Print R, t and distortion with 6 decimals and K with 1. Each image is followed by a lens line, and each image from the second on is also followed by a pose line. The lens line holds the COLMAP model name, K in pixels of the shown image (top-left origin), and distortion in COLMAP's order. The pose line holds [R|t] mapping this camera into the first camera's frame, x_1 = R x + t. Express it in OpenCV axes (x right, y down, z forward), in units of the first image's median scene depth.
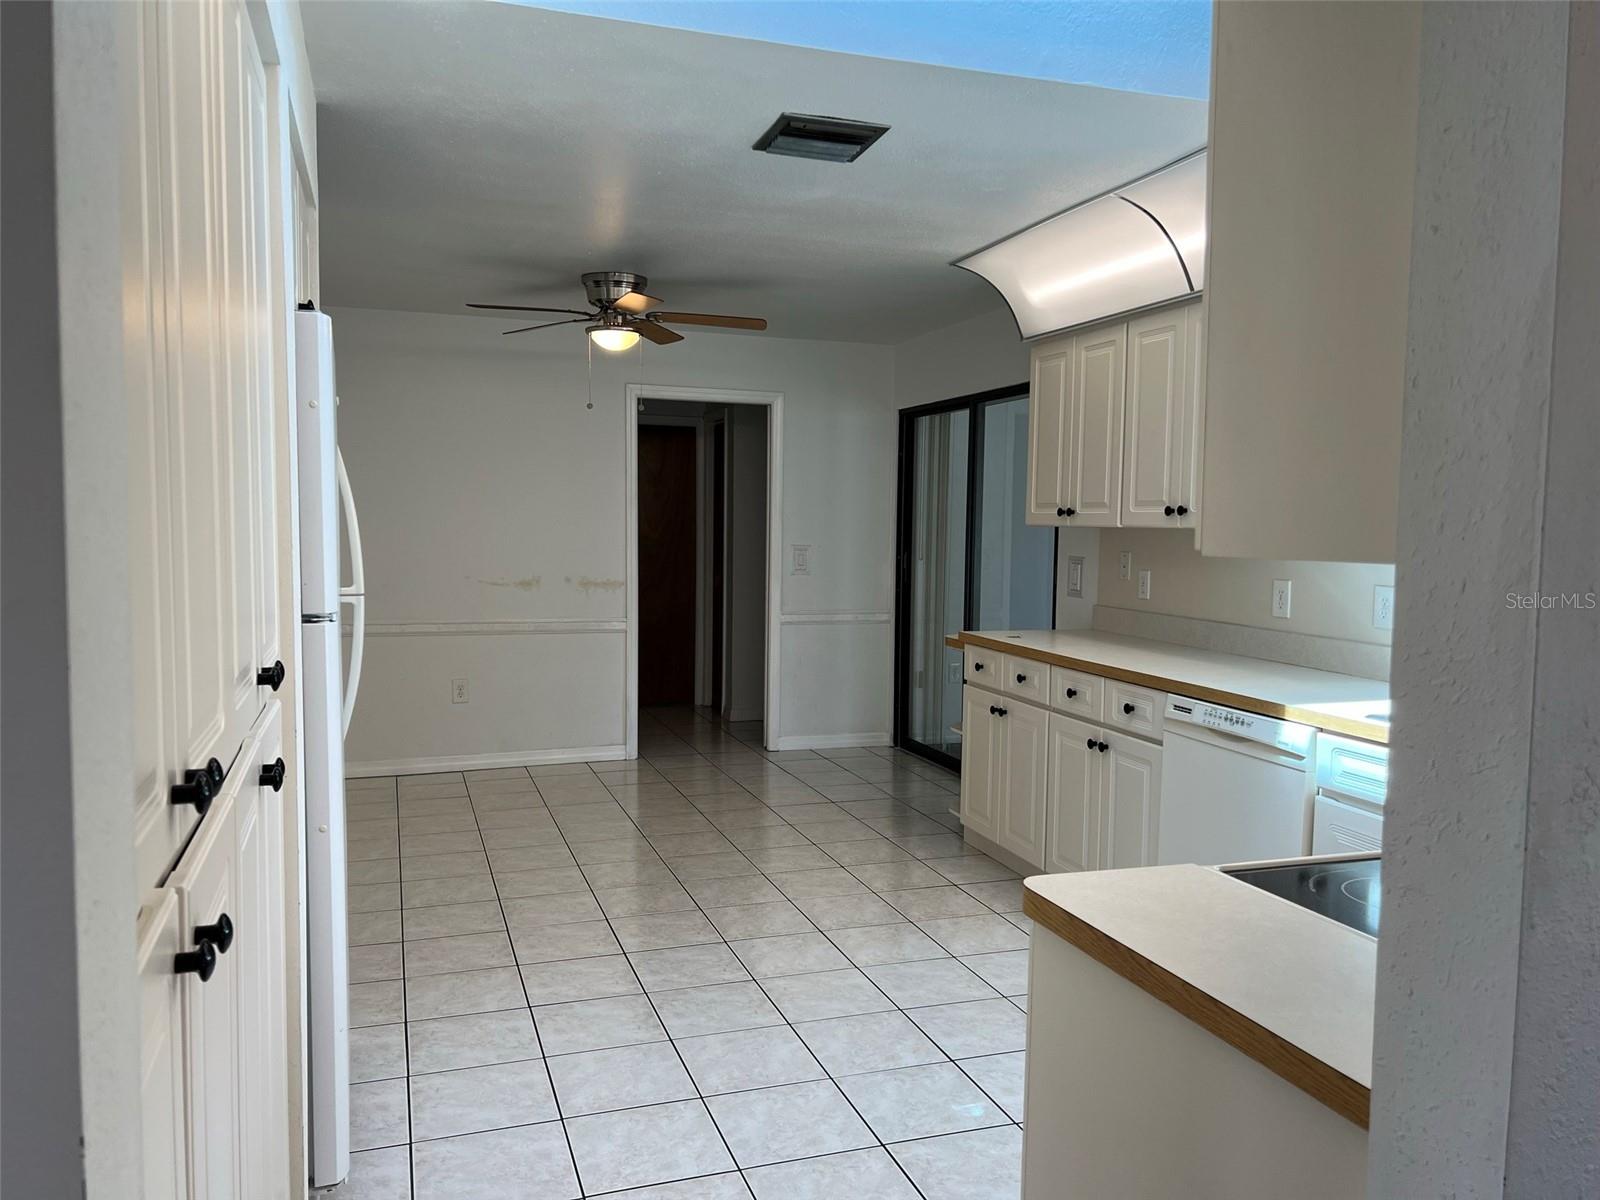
lens RADIAL K [[1194.6, 0, 798.7], [0, 1194.6, 608.5], [0, 0, 1]] dist [0.057545, -0.063668]
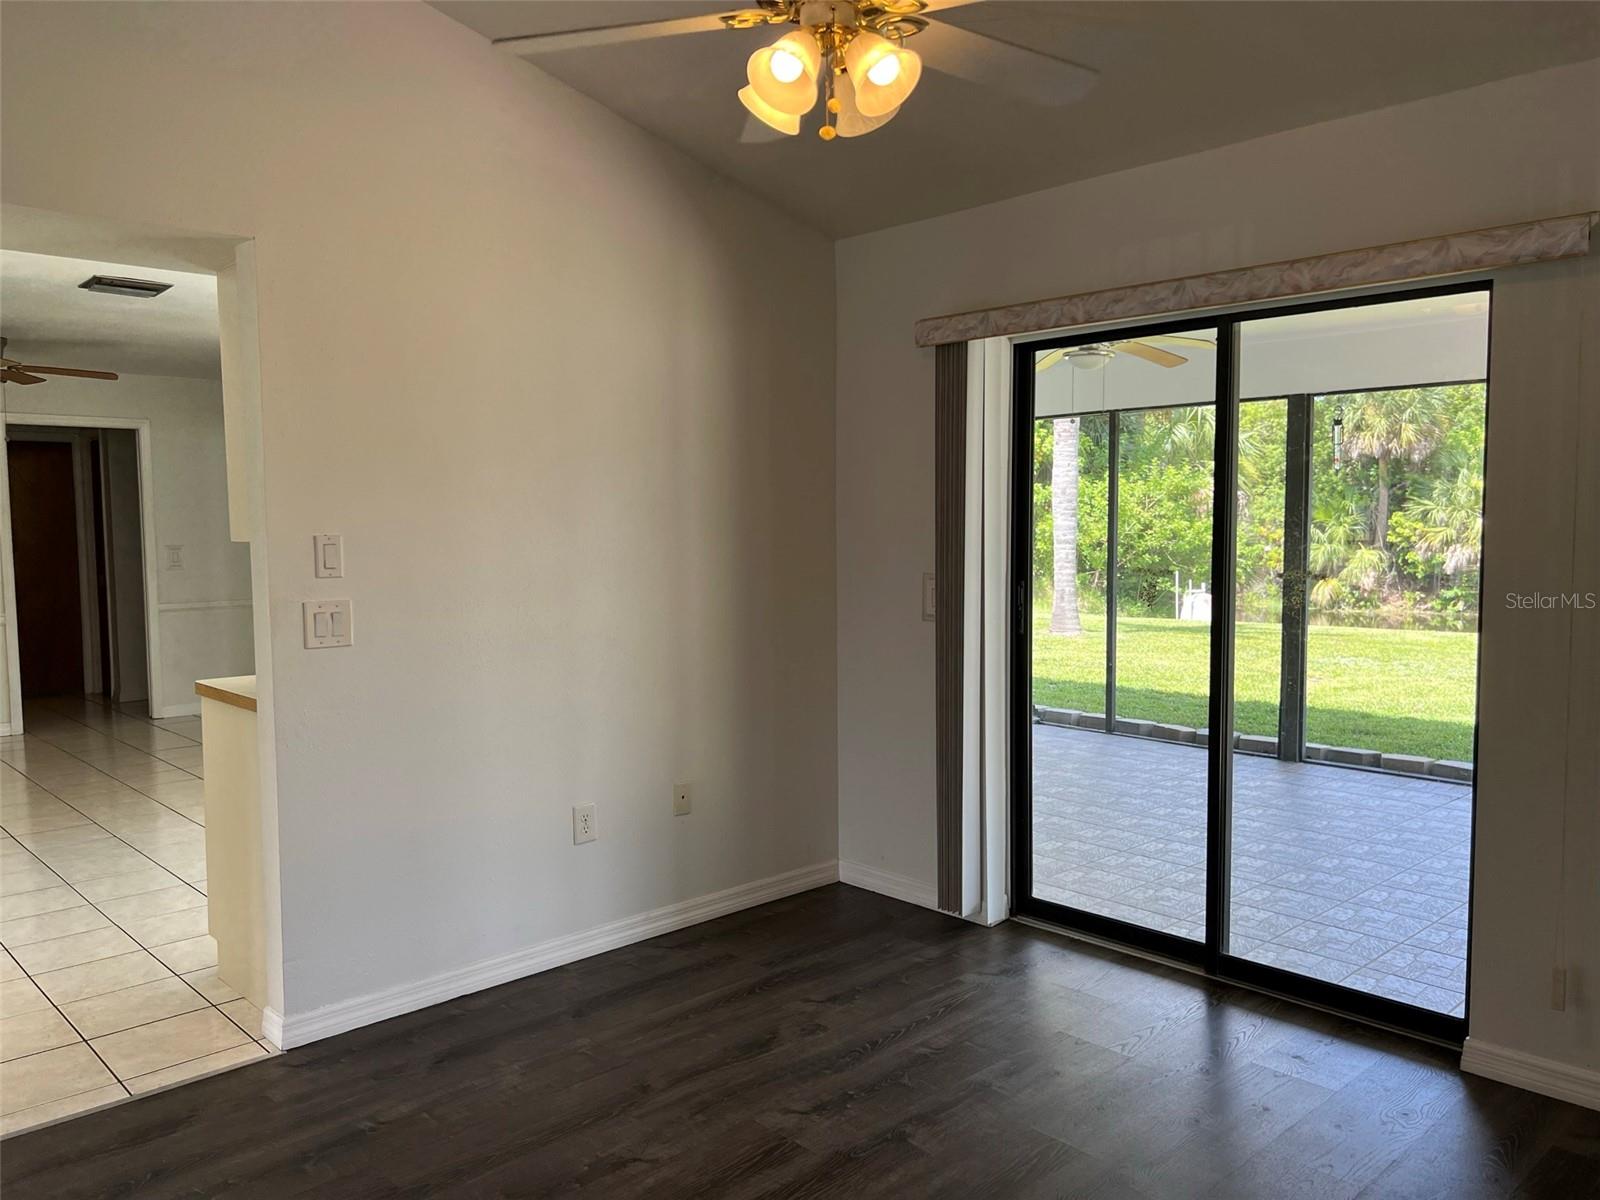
lens RADIAL K [[1194.6, 0, 806.1], [0, 1194.6, 600.3], [0, 0, 1]] dist [0.057545, -0.063668]
pose [[0.905108, -0.055343, 0.421565, 0.095449], [0.054746, 0.998409, 0.013531, 0.031177], [-0.421643, 0.010832, 0.906697, -0.571656]]
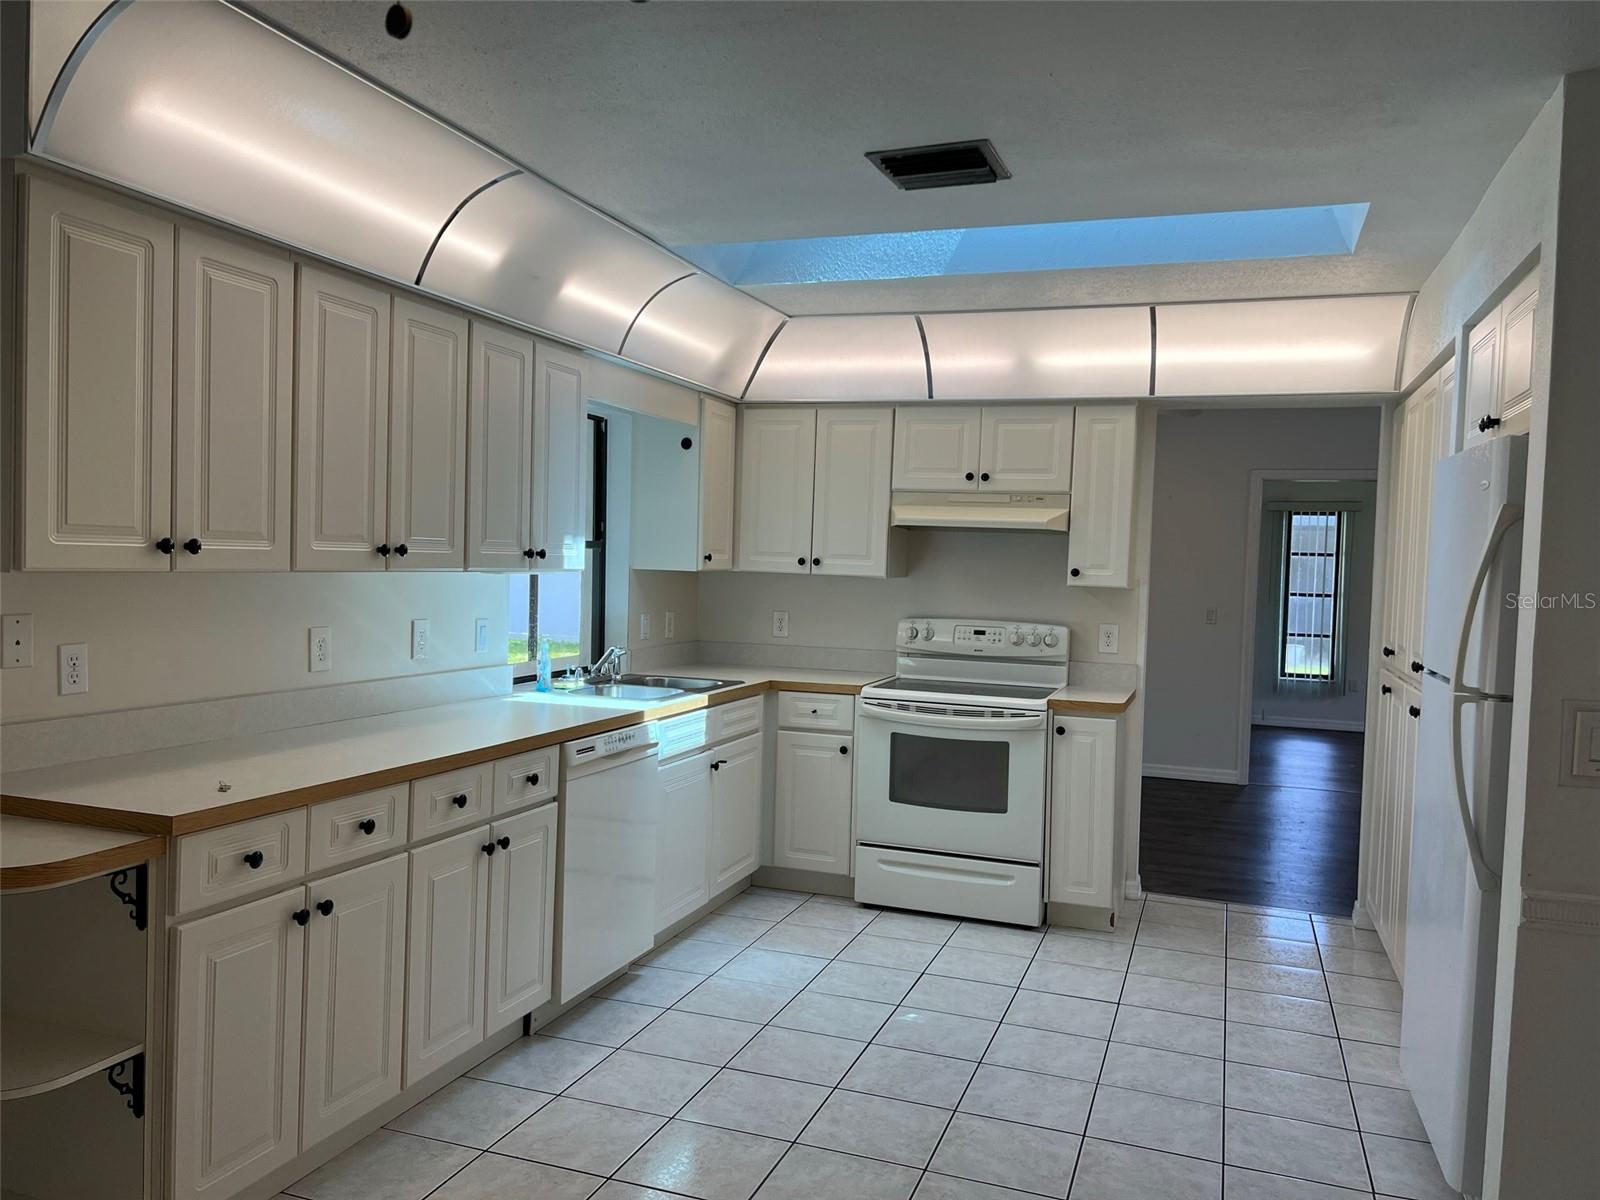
lens RADIAL K [[1194.6, 0, 794.7], [0, 1194.6, 593.9], [0, 0, 1]] dist [0.057545, -0.063668]
pose [[-0.778715, -0.062218, 0.624285, -0.347763], [0.001122, 0.994931, 0.100557, -0.117305], [-0.627377, 0.079006, -0.774698, 1.290794]]
